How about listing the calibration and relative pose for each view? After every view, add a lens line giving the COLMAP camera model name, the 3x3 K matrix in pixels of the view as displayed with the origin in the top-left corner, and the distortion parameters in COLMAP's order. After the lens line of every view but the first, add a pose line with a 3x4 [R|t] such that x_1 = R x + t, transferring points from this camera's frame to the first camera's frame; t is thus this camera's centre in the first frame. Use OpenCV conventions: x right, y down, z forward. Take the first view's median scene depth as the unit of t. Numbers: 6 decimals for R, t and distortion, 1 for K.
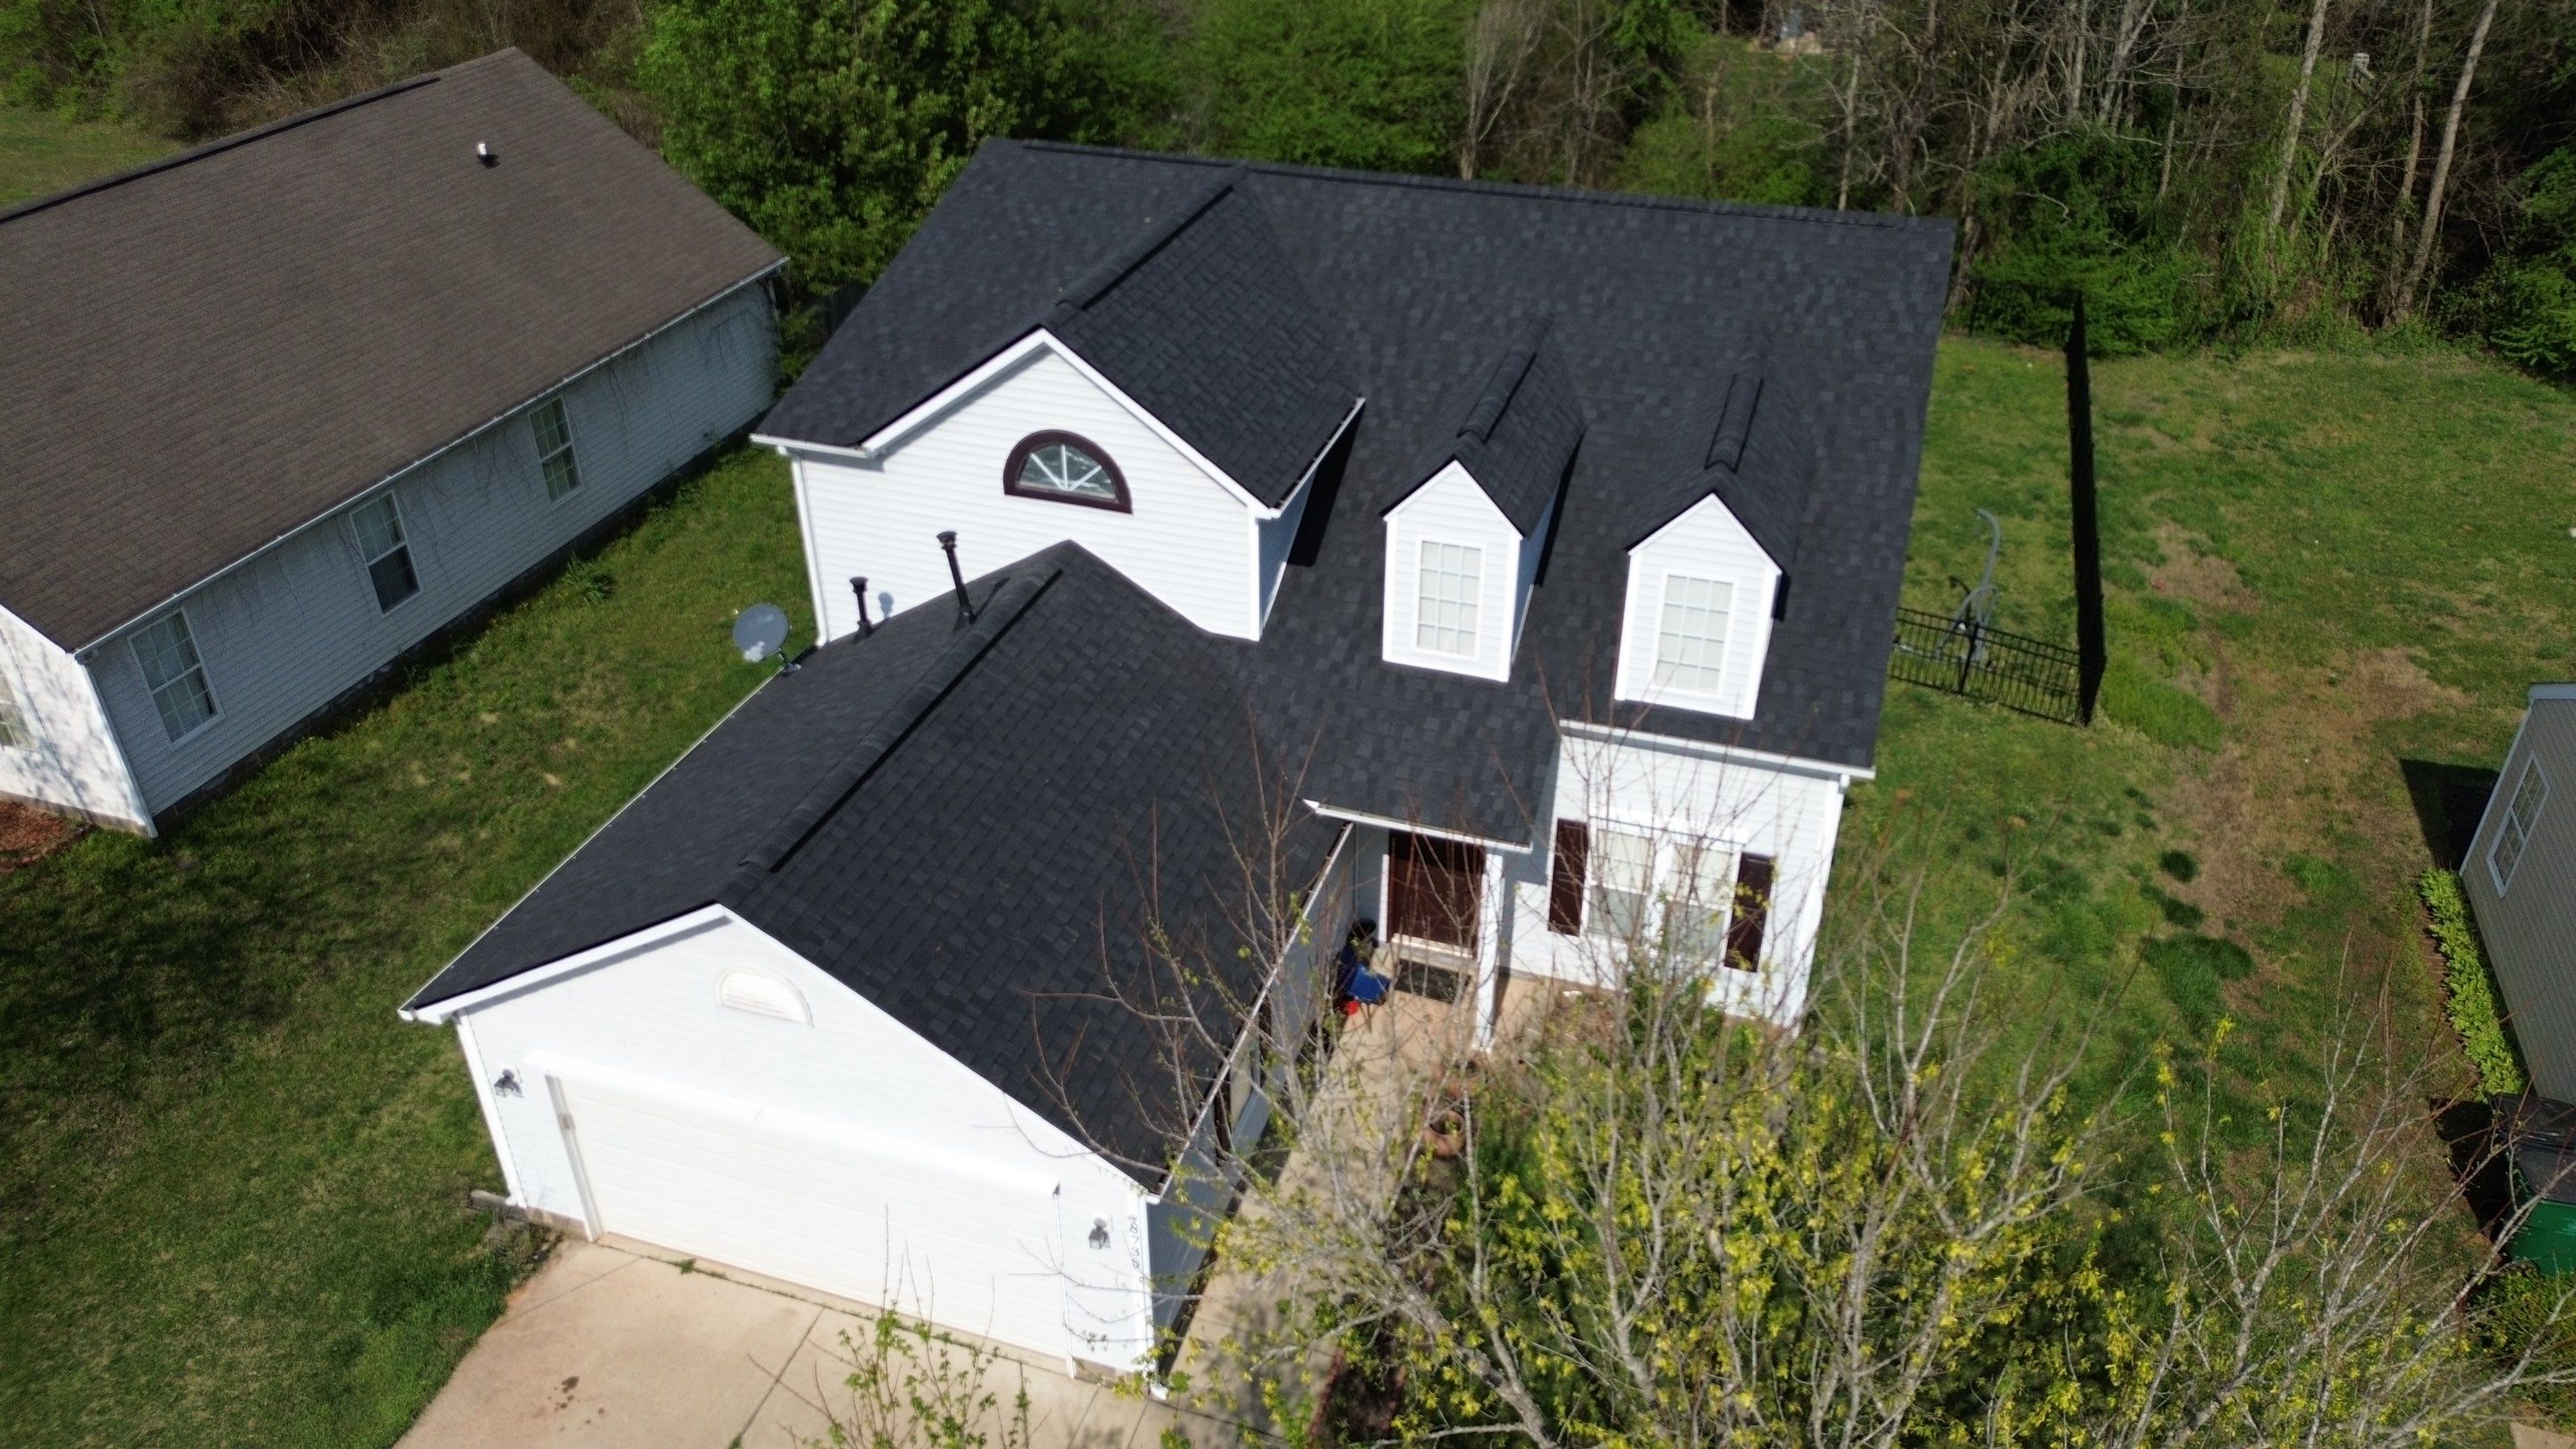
lens RADIAL K [[1794.1, 0, 1288.0], [0, 1794.1, 724.5], [0, 0, 1]] dist [0.056838, -0.057348]
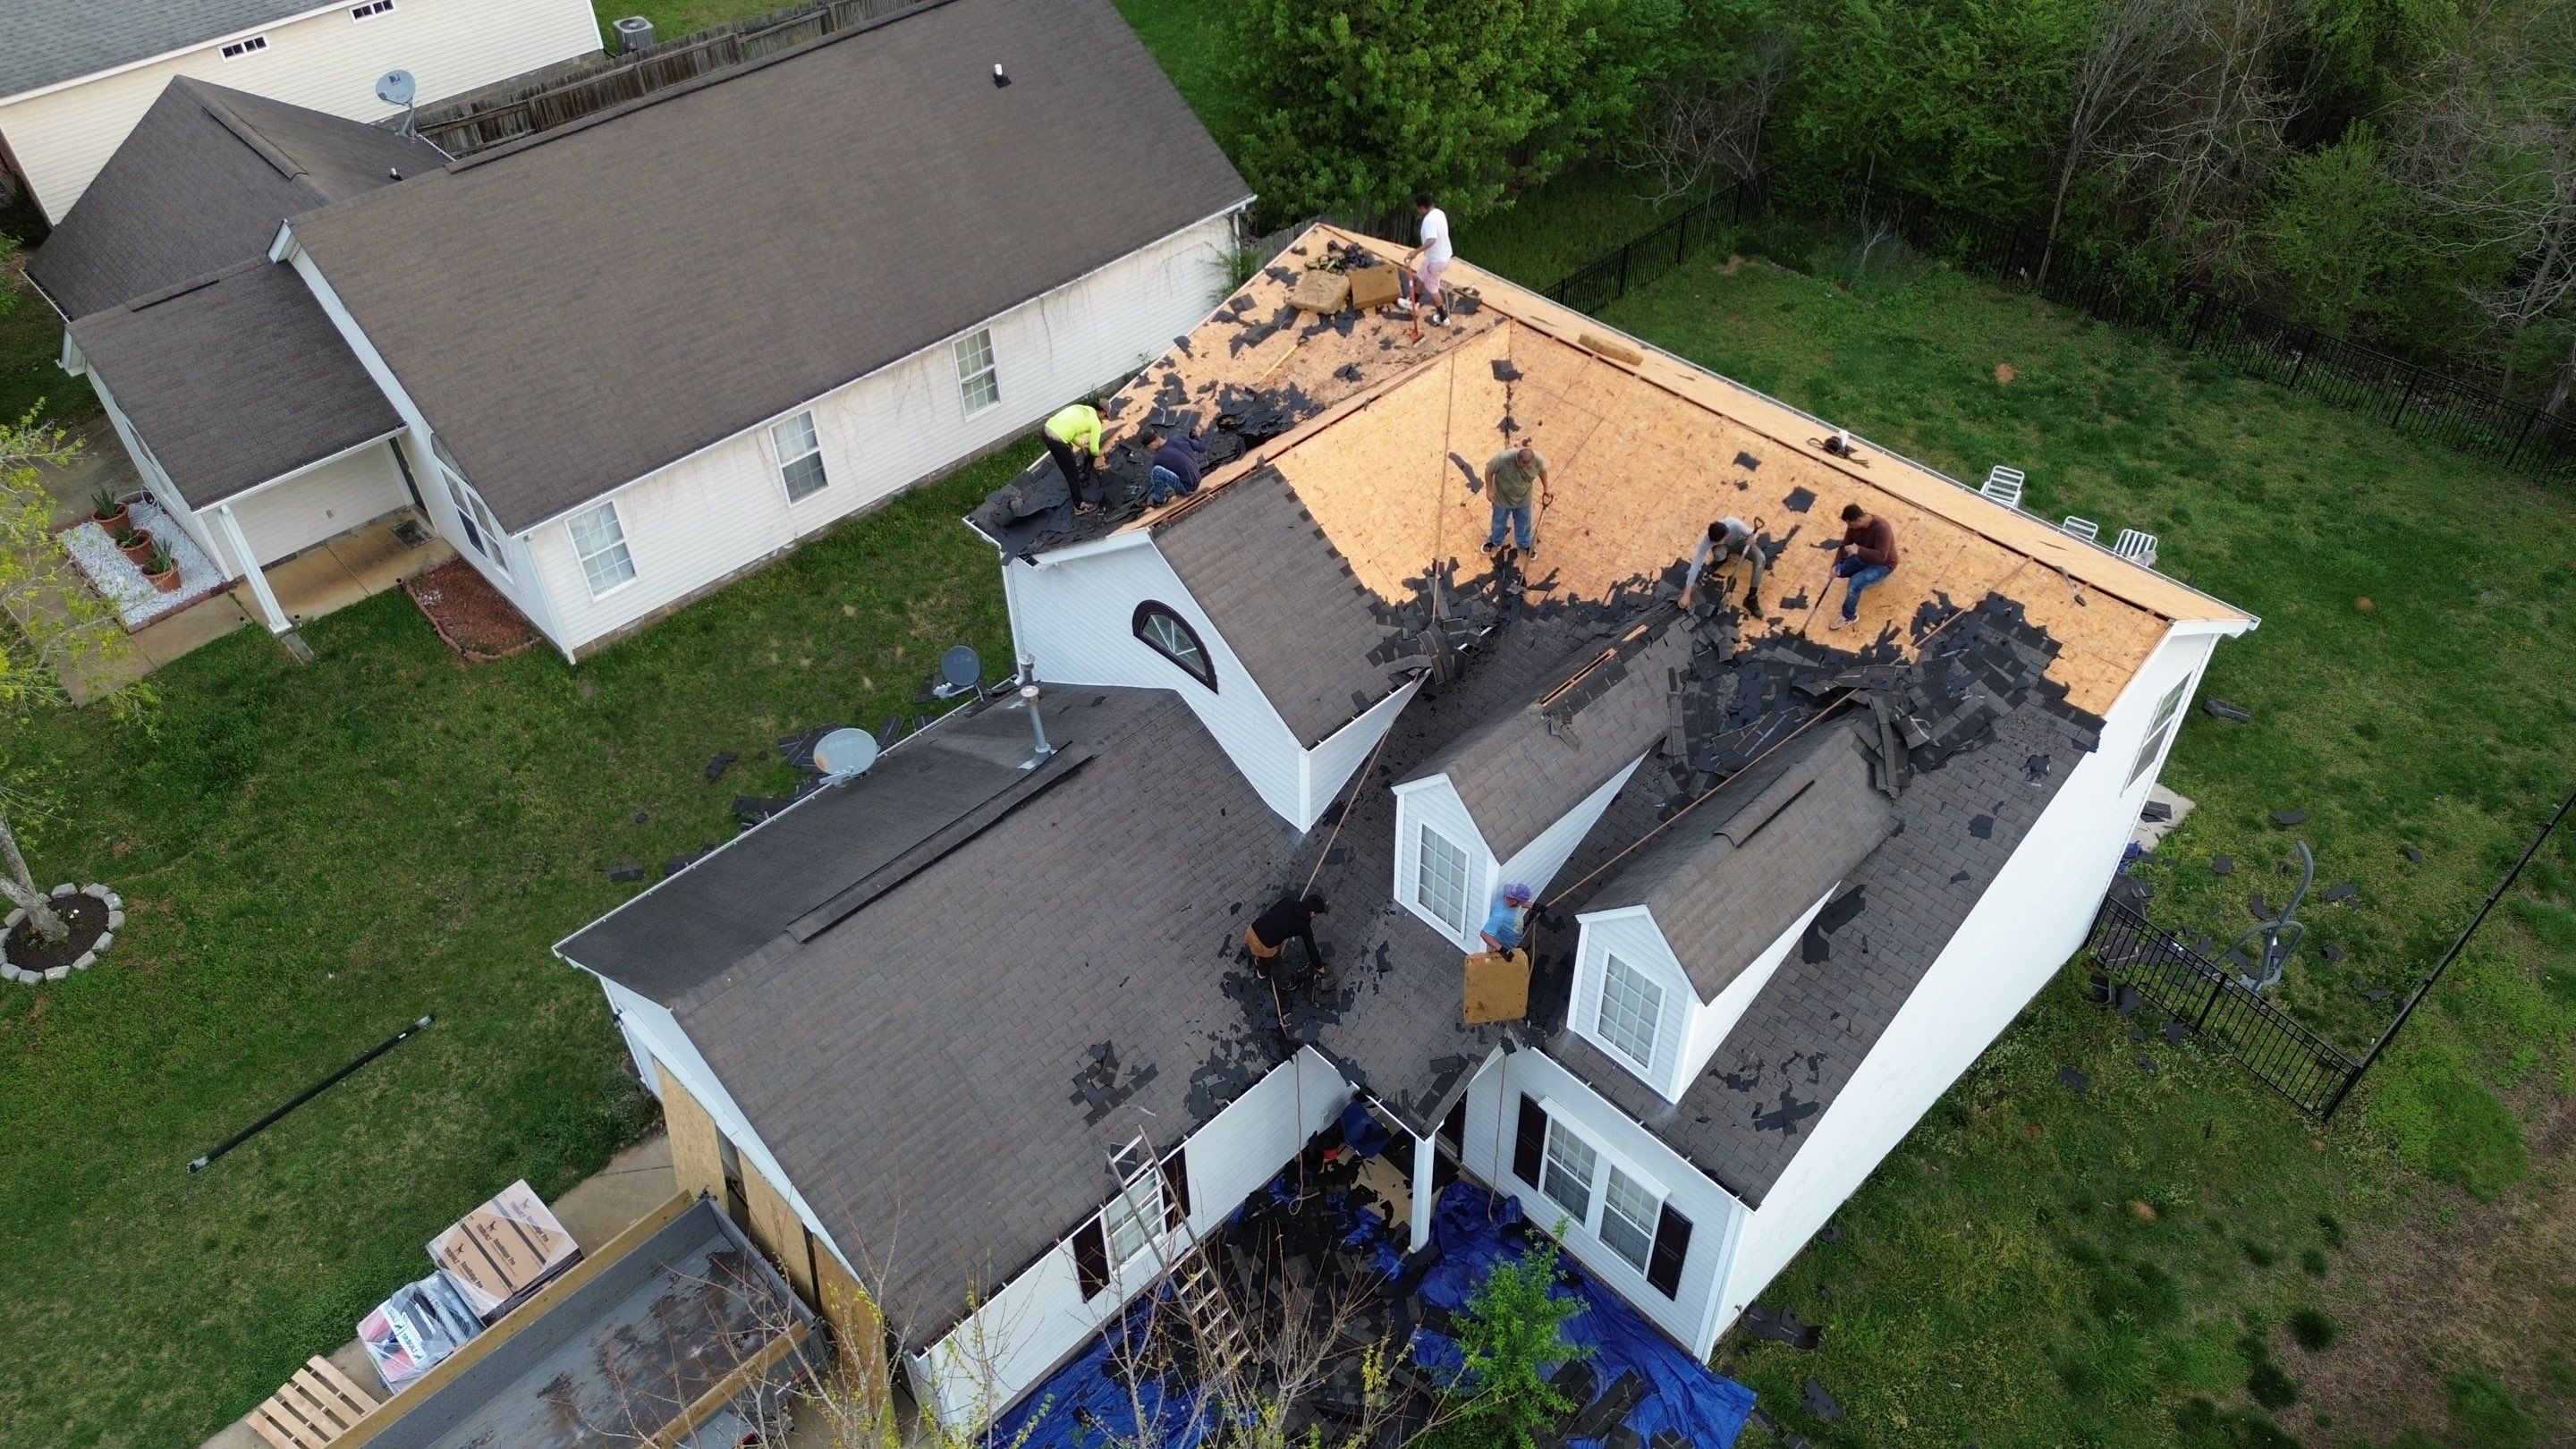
lens RADIAL K [[1794.1, 0, 1288.0], [0, 1794.1, 724.5], [0, 0, 1]] dist [0.056838, -0.057348]
pose [[0.886465, 0.303100, -0.349728, 0.271280], [-0.233284, 0.945310, 0.227962, -0.290189], [0.399697, -0.120495, 0.908693, 0.029892]]
